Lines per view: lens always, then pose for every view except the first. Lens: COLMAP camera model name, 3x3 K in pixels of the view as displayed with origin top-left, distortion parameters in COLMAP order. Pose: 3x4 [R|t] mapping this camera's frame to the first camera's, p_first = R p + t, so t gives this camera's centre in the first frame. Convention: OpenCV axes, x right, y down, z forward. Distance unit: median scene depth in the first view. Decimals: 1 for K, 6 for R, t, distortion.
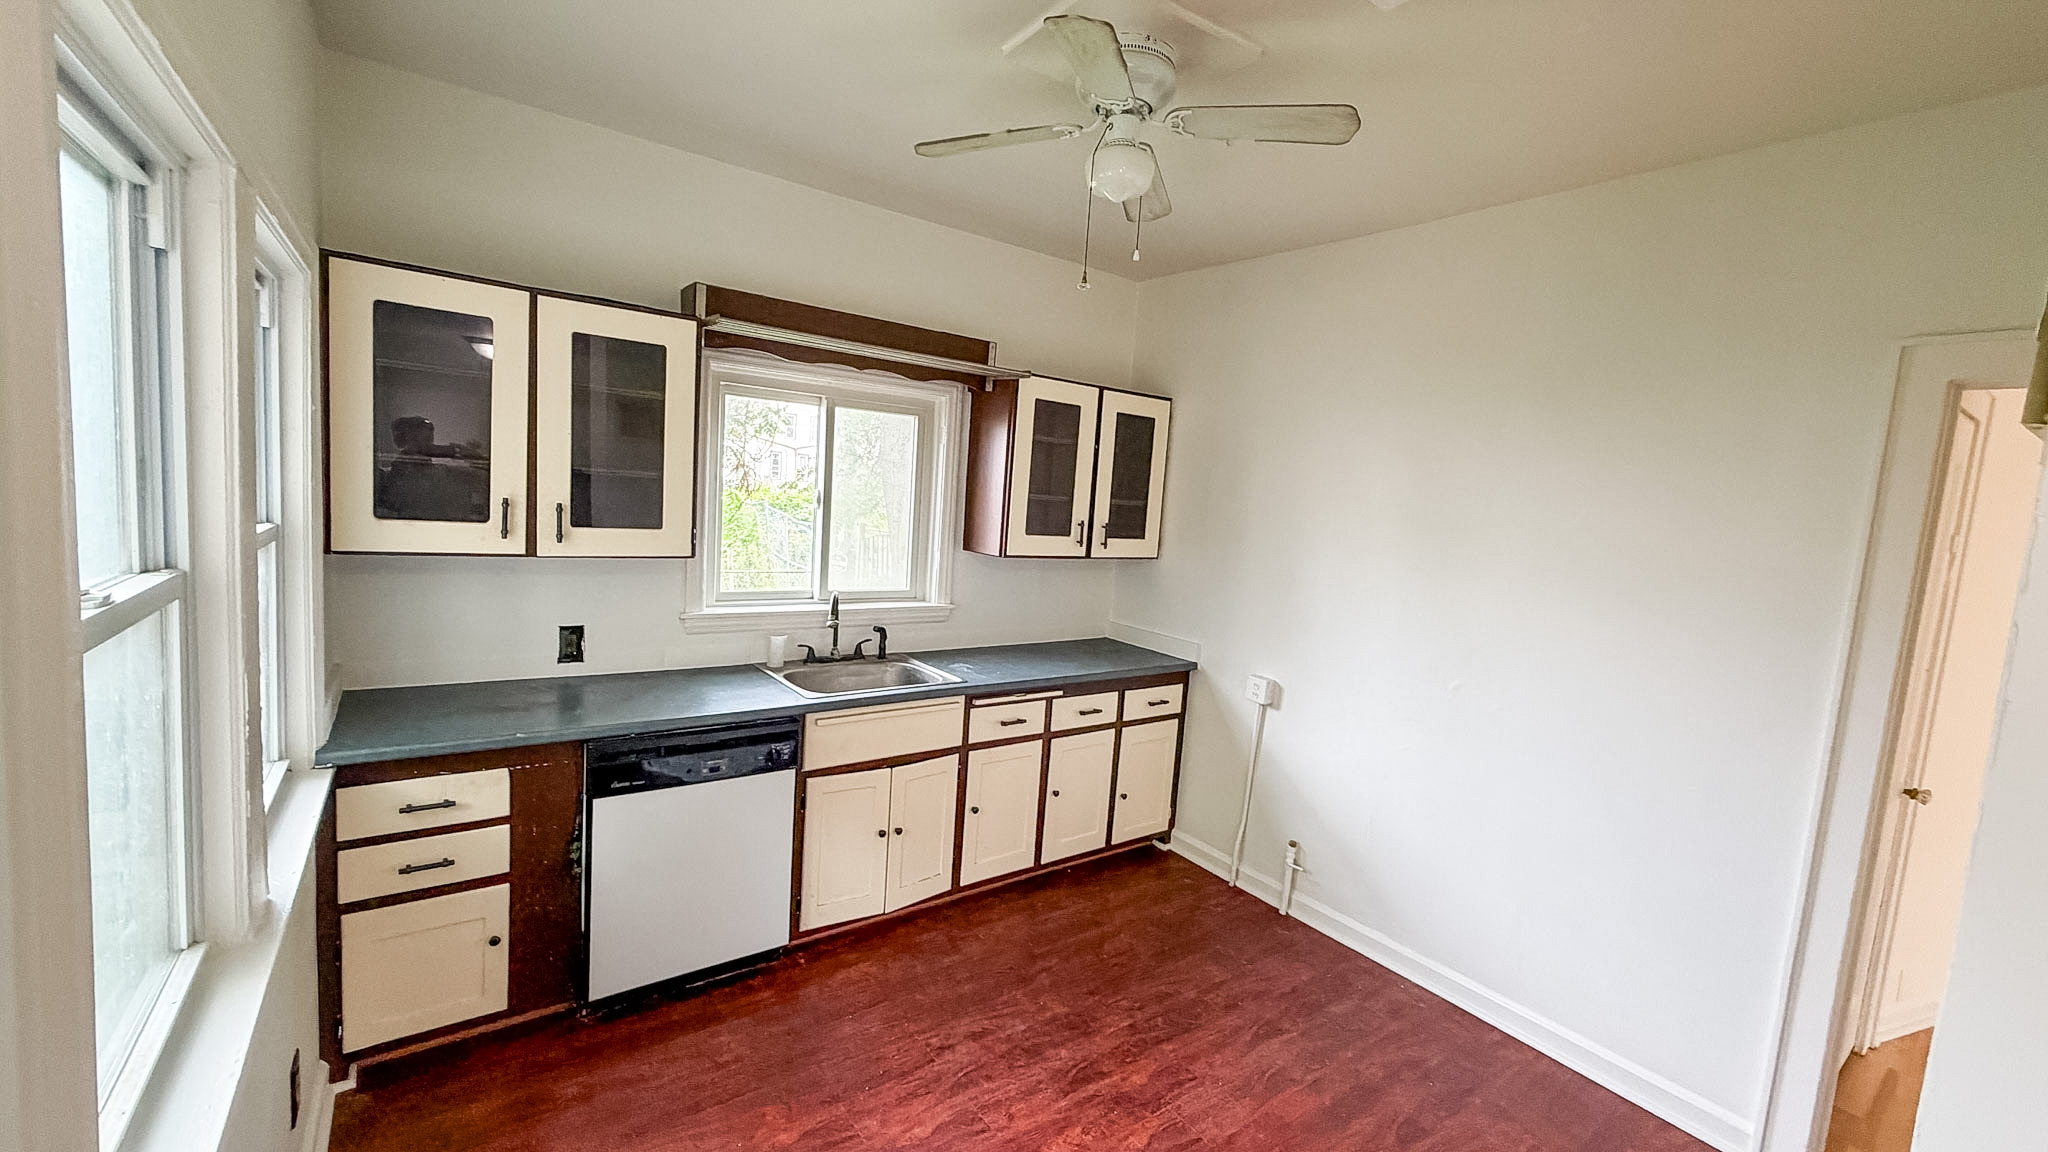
lens RADIAL K [[807.1, 0, 981.7], [0, 807.1, 580.9], [0, 0, 1]] dist [0.000143, -0.000352]
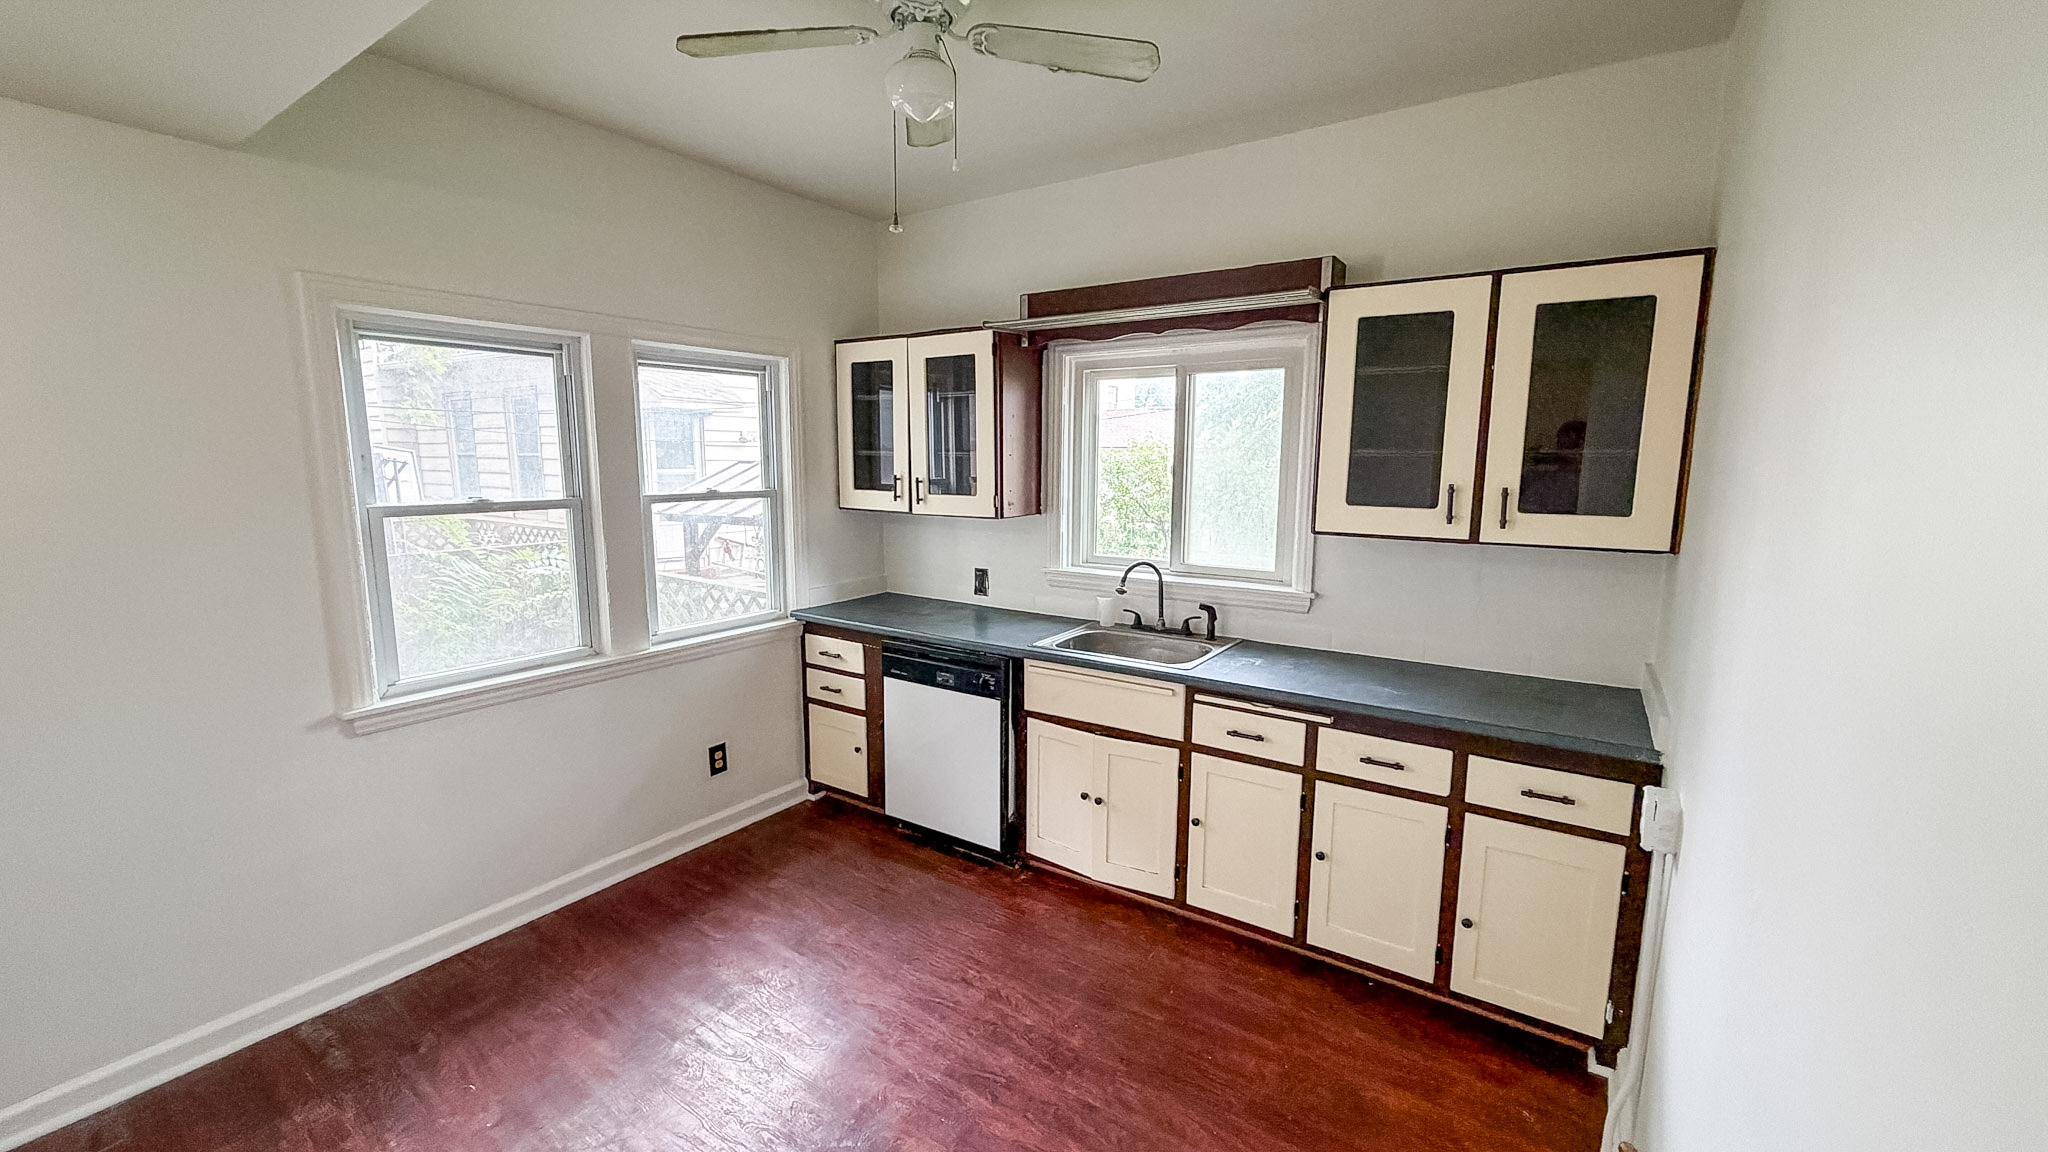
lens RADIAL K [[807.1, 0, 1019.8], [0, 807.1, 568.4], [0, 0, 1]] dist [0.000143, -0.000352]
pose [[0.357895, 0.071931, -0.930987, 0.662112], [-0.076158, 0.995955, 0.047674, -0.012111], [0.930651, 0.053840, 0.361926, 0.465910]]
